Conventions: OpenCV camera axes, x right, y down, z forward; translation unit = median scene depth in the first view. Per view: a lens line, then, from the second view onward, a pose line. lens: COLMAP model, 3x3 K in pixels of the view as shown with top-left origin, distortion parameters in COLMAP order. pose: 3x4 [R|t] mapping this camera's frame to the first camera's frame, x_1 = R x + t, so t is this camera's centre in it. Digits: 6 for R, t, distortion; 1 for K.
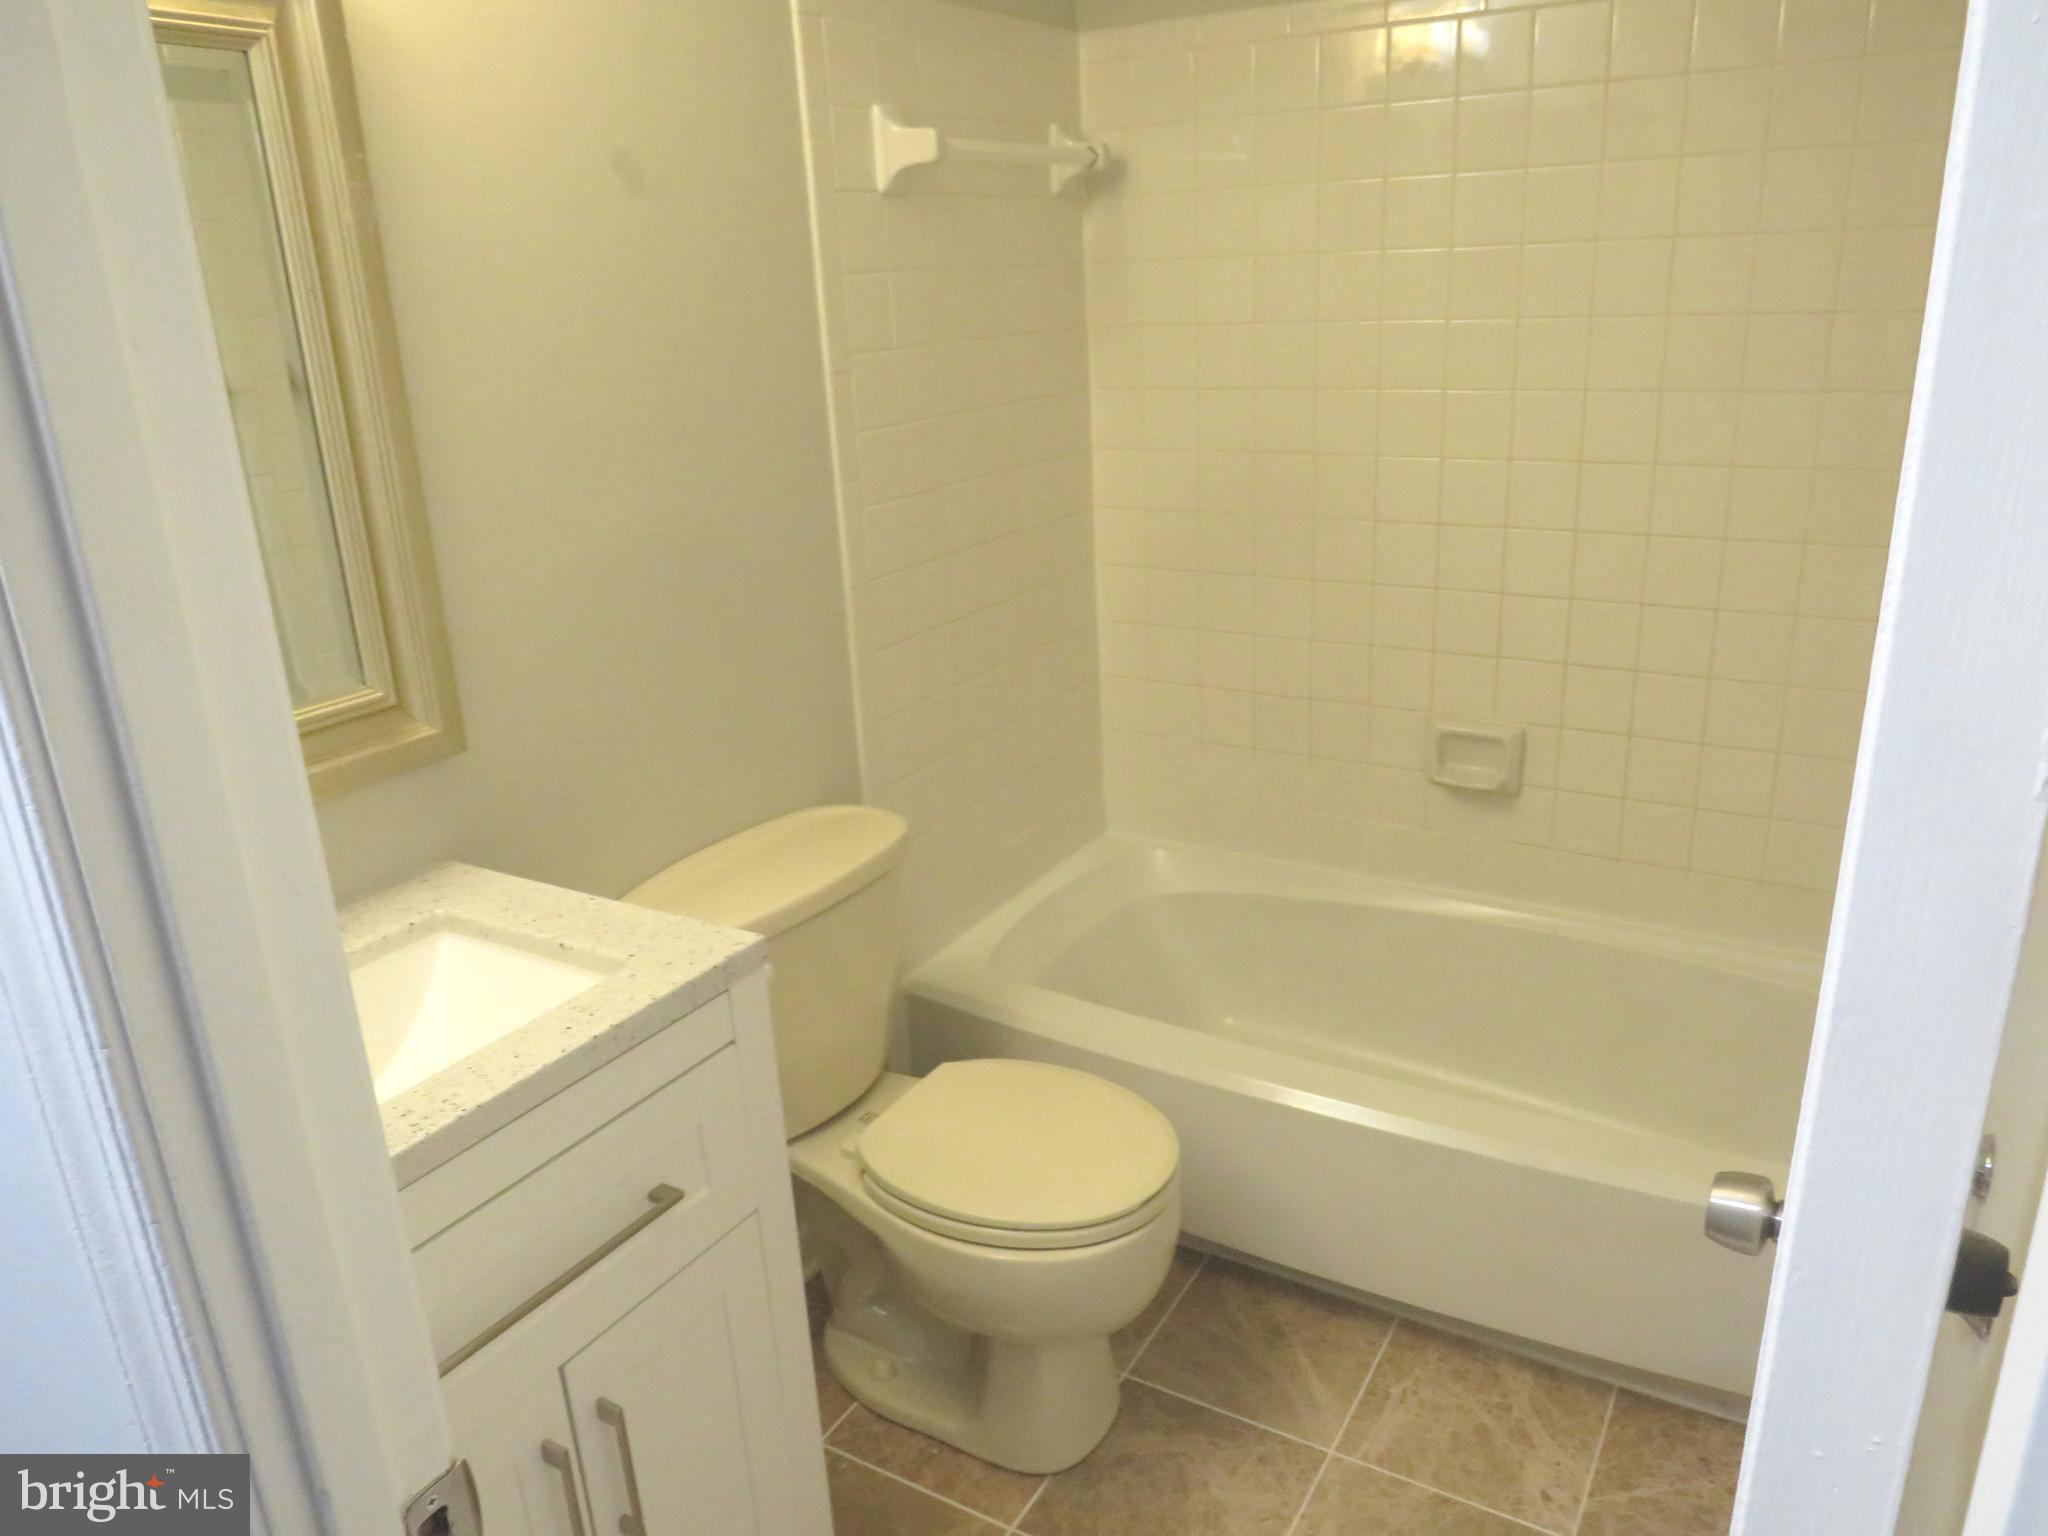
lens RADIAL K [[1460.0, 0, 1028.3], [0, 1460.0, 769.7], [0, 0, 1]] dist [-0.026553, 0.001929]
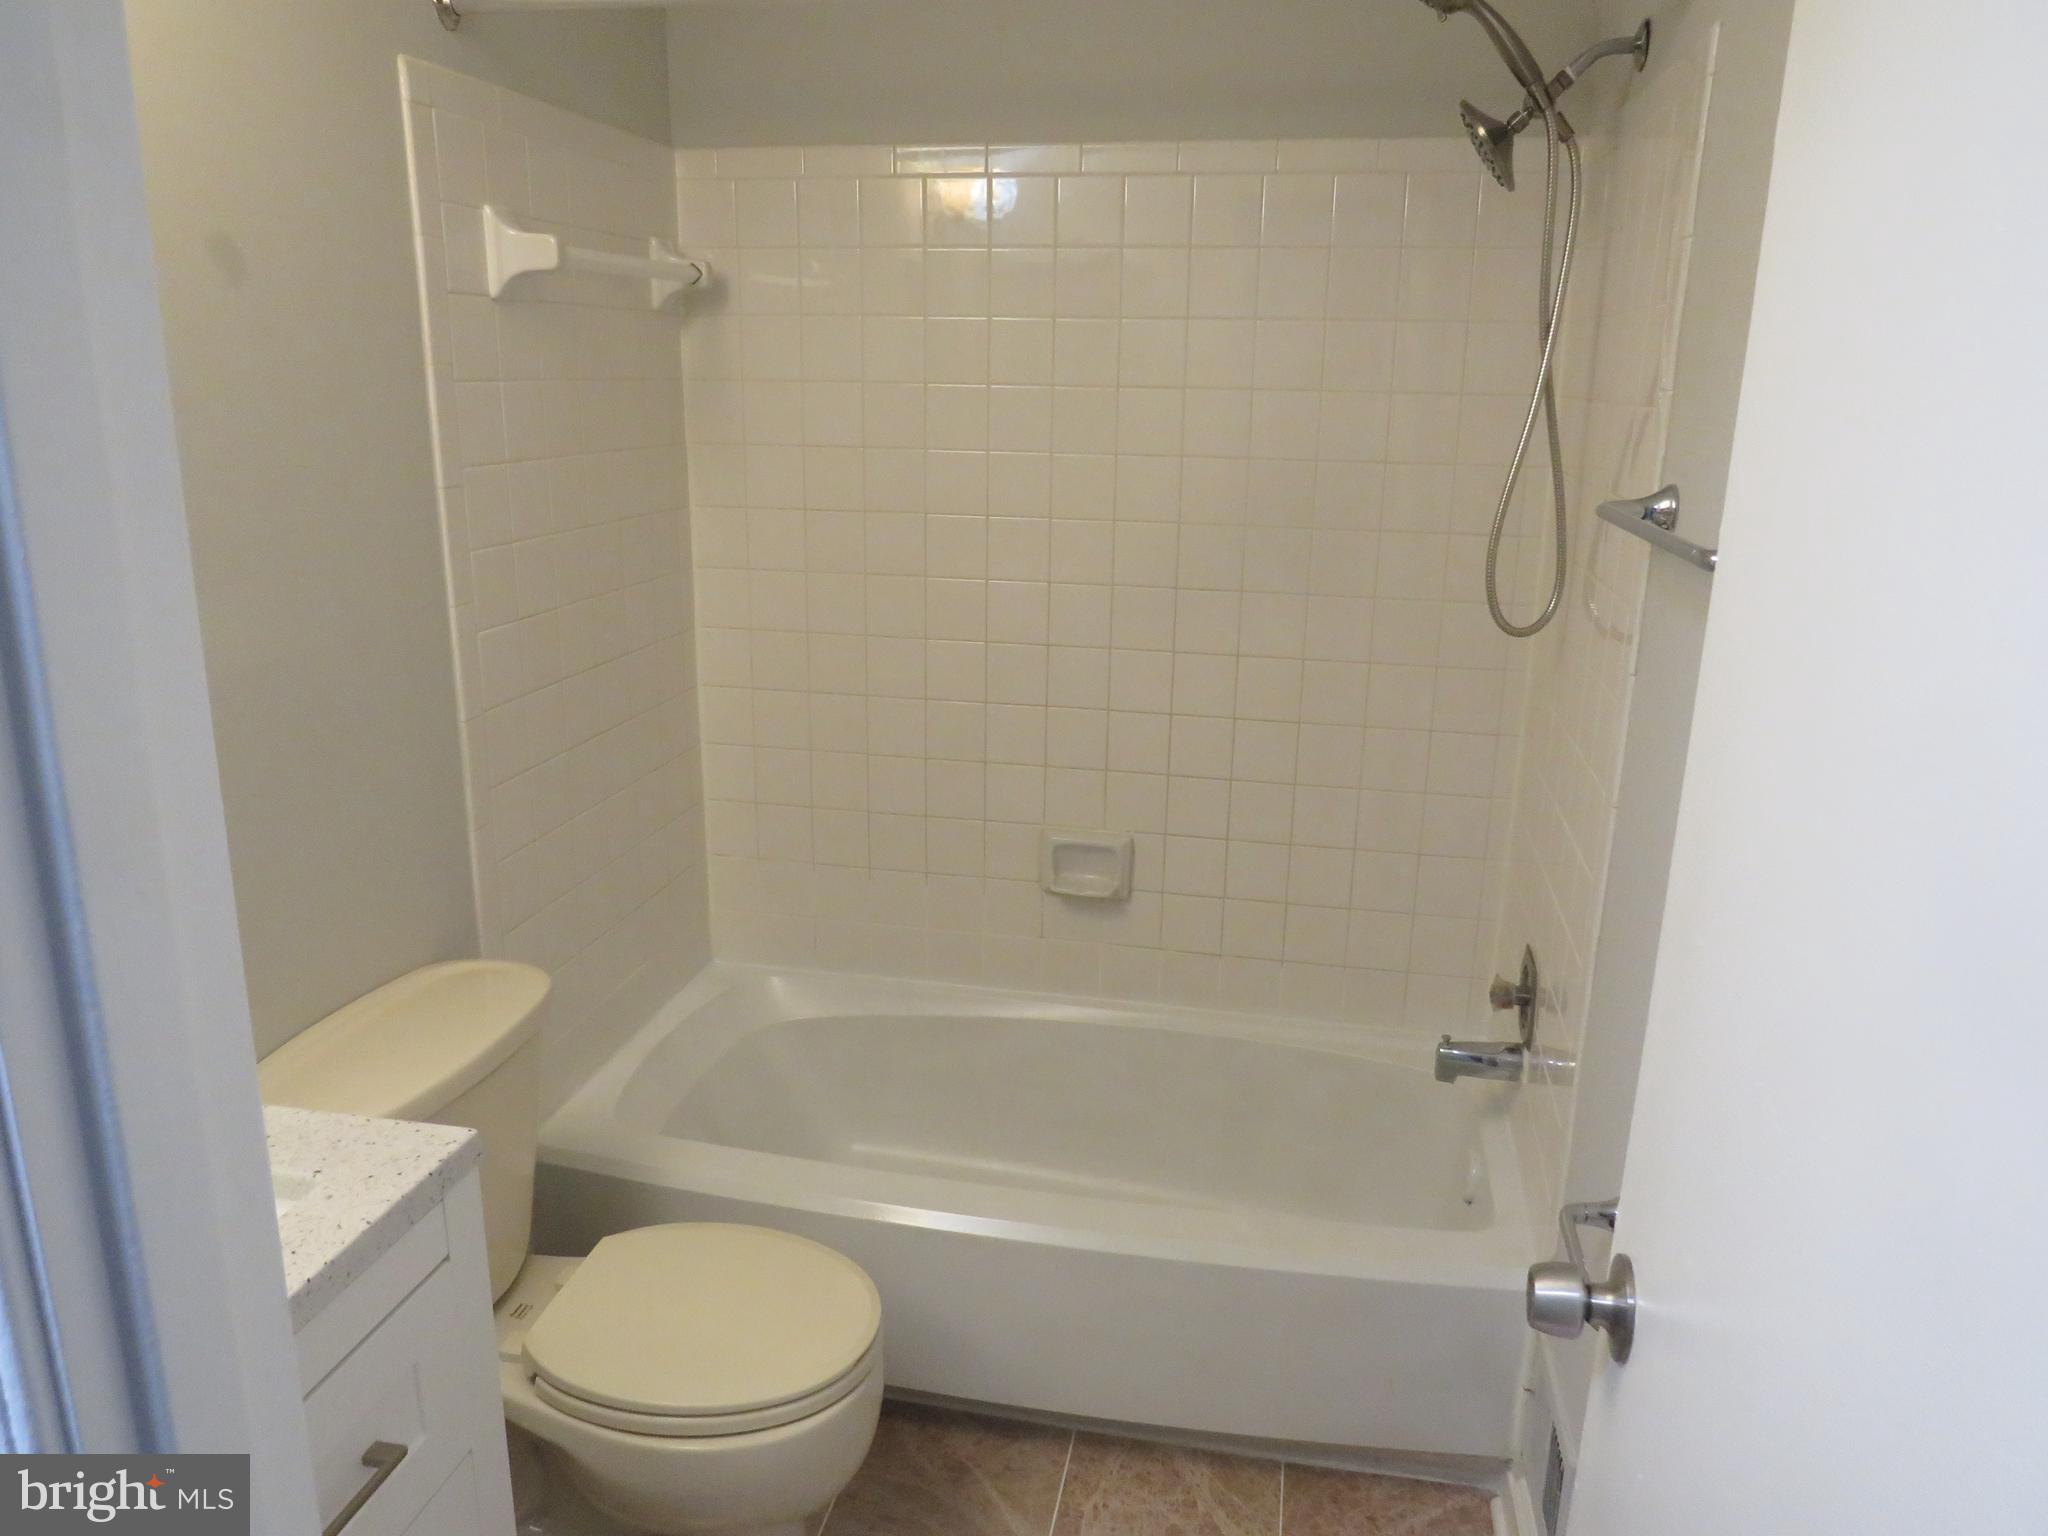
lens RADIAL K [[1460.0, 0, 1025.1], [0, 1460.0, 768.3], [0, 0, 1]] dist [-0.026553, 0.001929]
pose [[0.939977, -0.030960, 0.339830, -0.105402], [0.054835, 0.996638, -0.060877, -0.020652], [-0.336802, 0.075857, 0.938515, 0.034938]]
